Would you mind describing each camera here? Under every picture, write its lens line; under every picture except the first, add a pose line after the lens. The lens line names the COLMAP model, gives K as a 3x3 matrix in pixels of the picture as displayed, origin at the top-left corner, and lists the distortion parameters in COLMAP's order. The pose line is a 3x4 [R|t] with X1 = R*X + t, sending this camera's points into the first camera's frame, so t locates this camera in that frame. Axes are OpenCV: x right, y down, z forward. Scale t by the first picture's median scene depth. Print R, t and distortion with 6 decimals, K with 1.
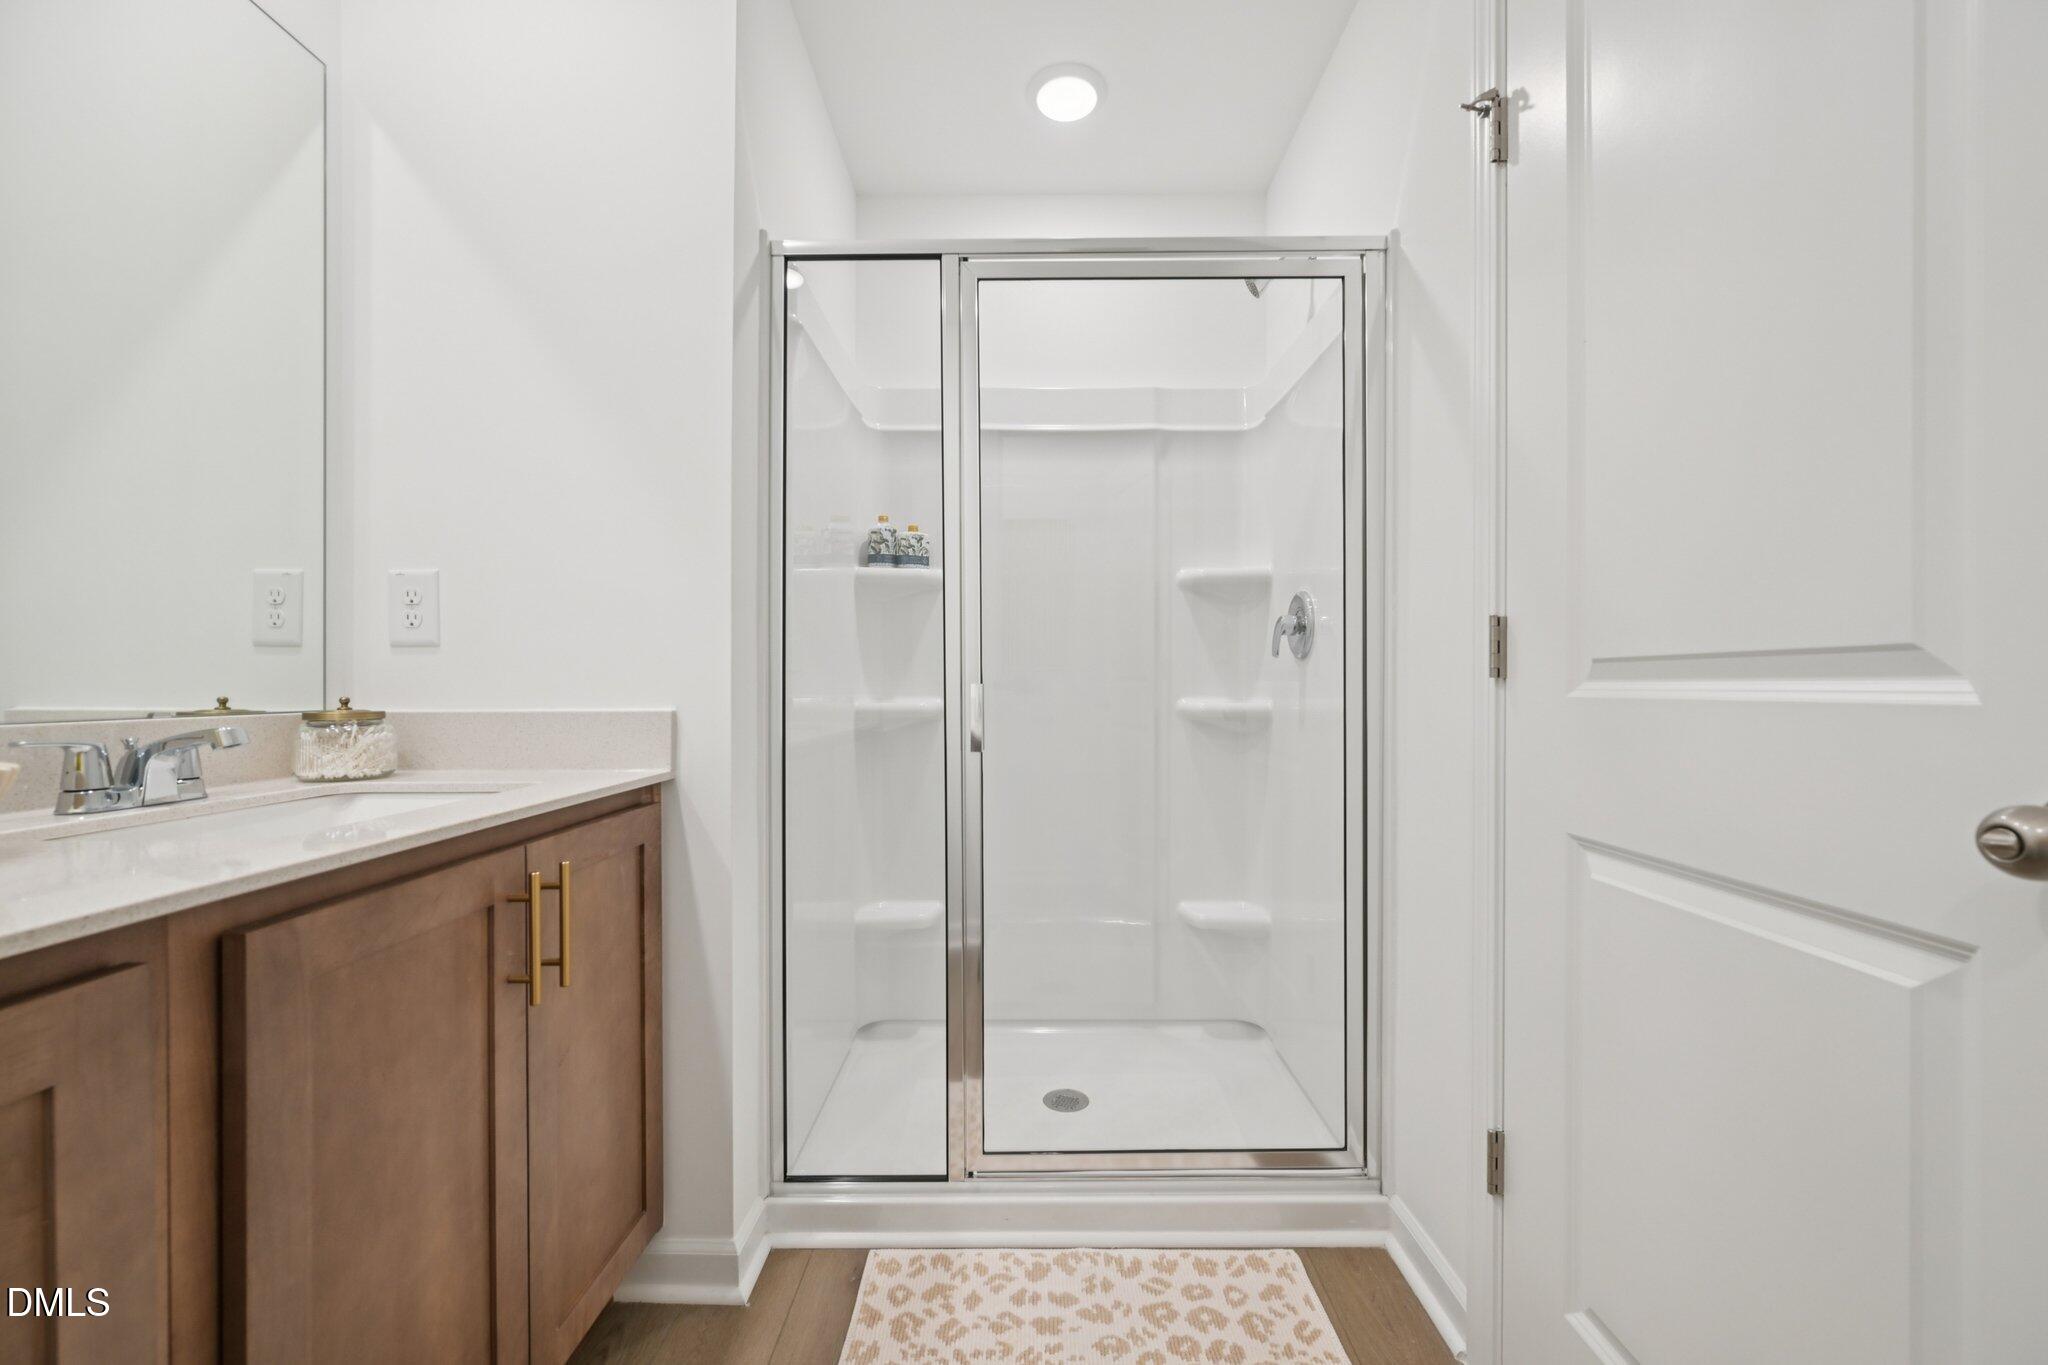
lens RADIAL K [[803.5, 0, 1028.8], [0, 803.5, 684.5], [0, 0, 1]] dist [-0.000844, -0.000480]
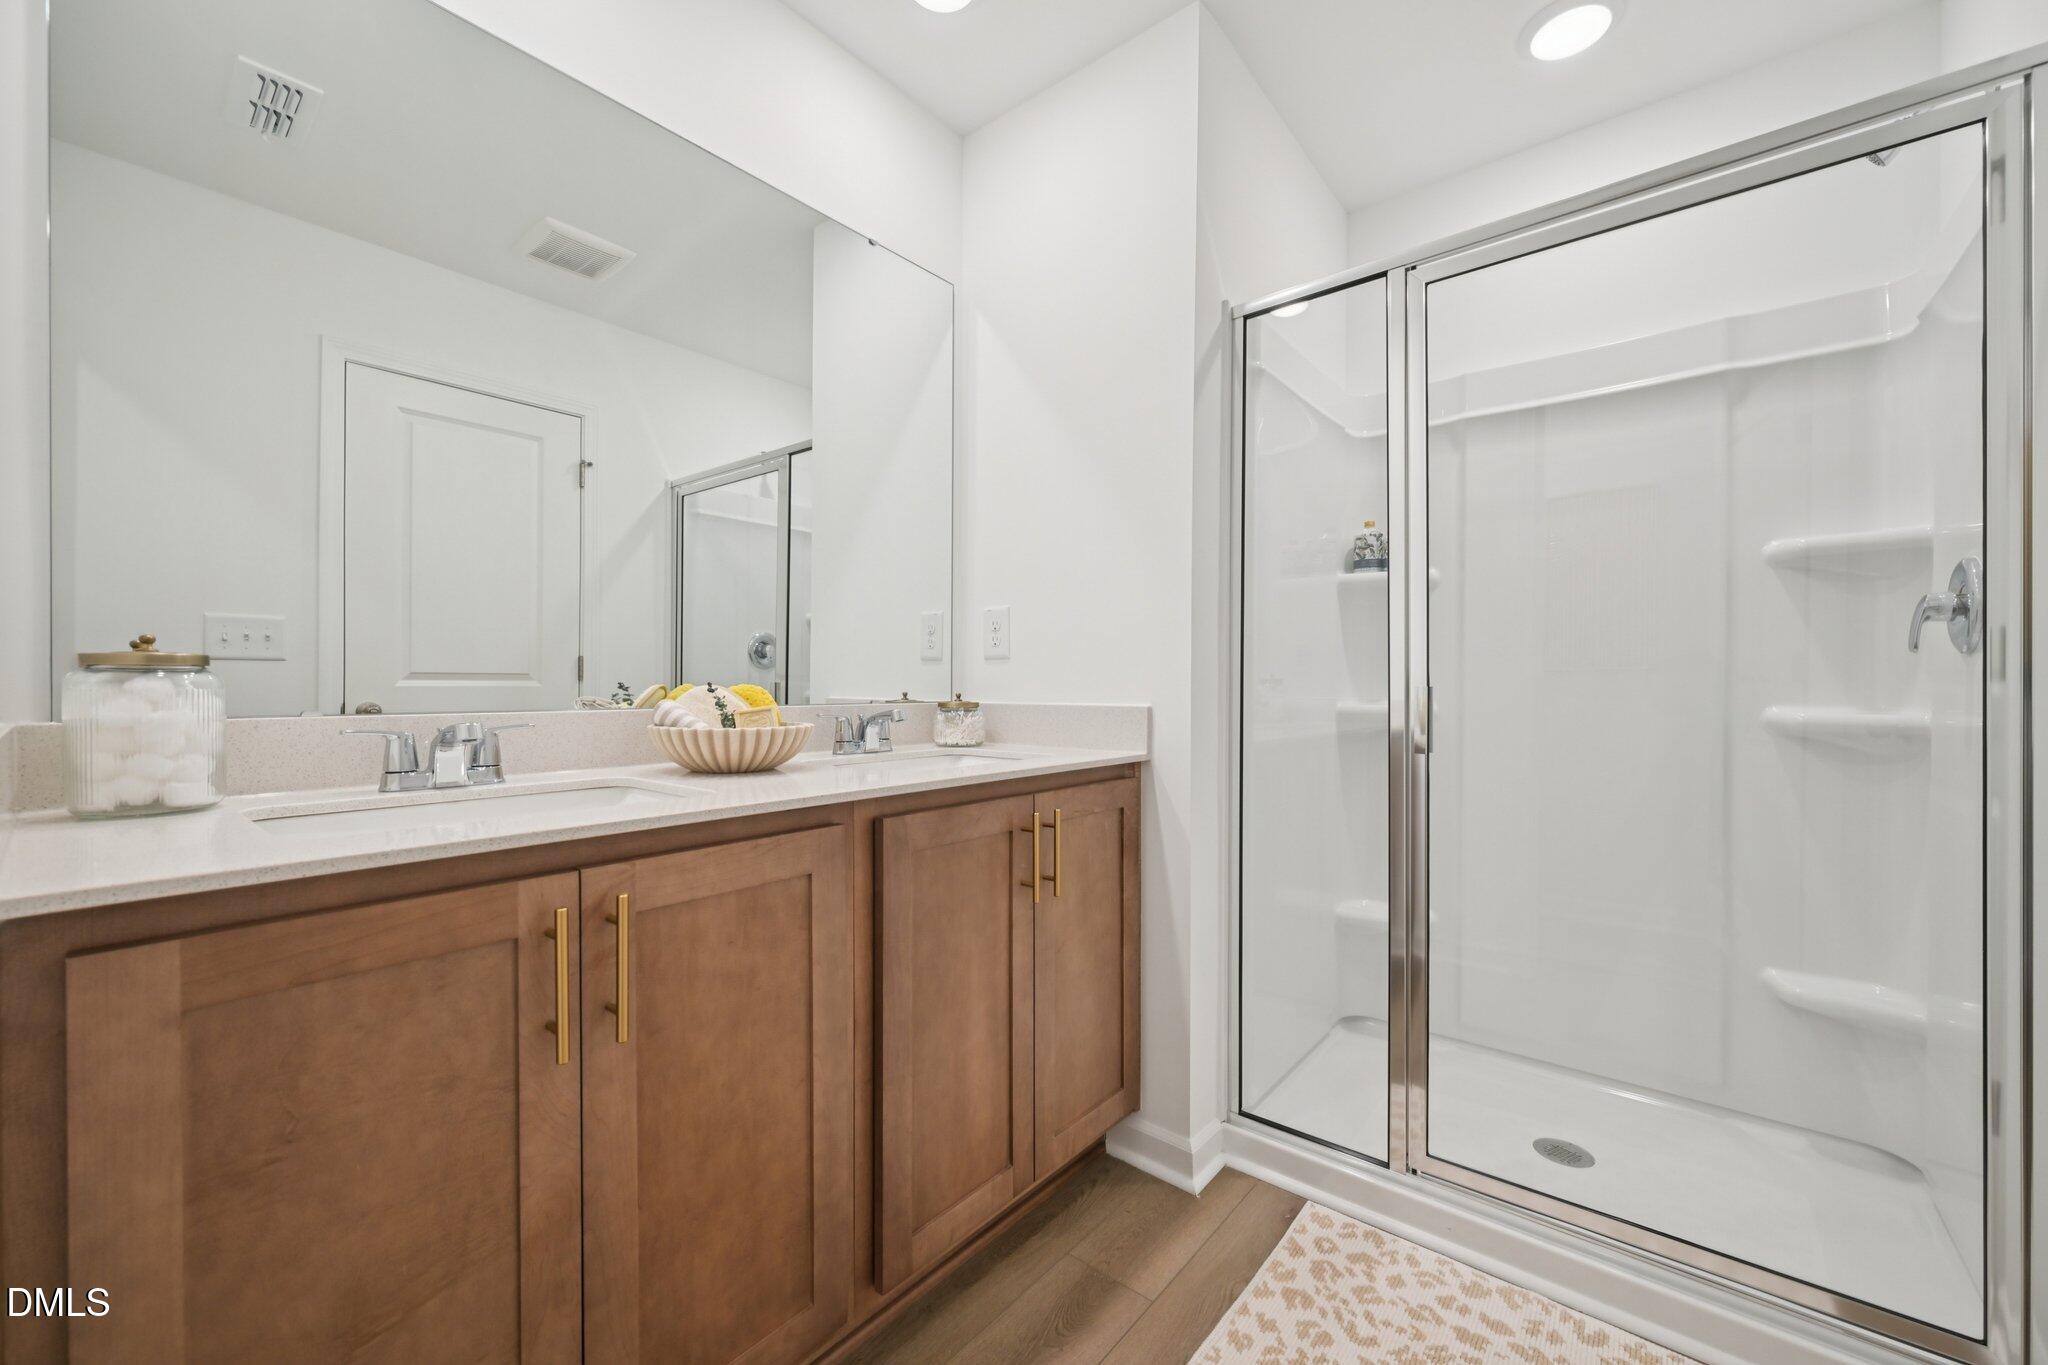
lens RADIAL K [[803.5, 0, 1020.0], [0, 803.5, 685.0], [0, 0, 1]] dist [-0.000844, -0.000480]
pose [[0.768367, 0.003780, -0.639998, 0.213309], [-0.004992, 0.999988, -0.000087, -0.000129], [0.639990, 0.003261, 0.768377, -0.106609]]
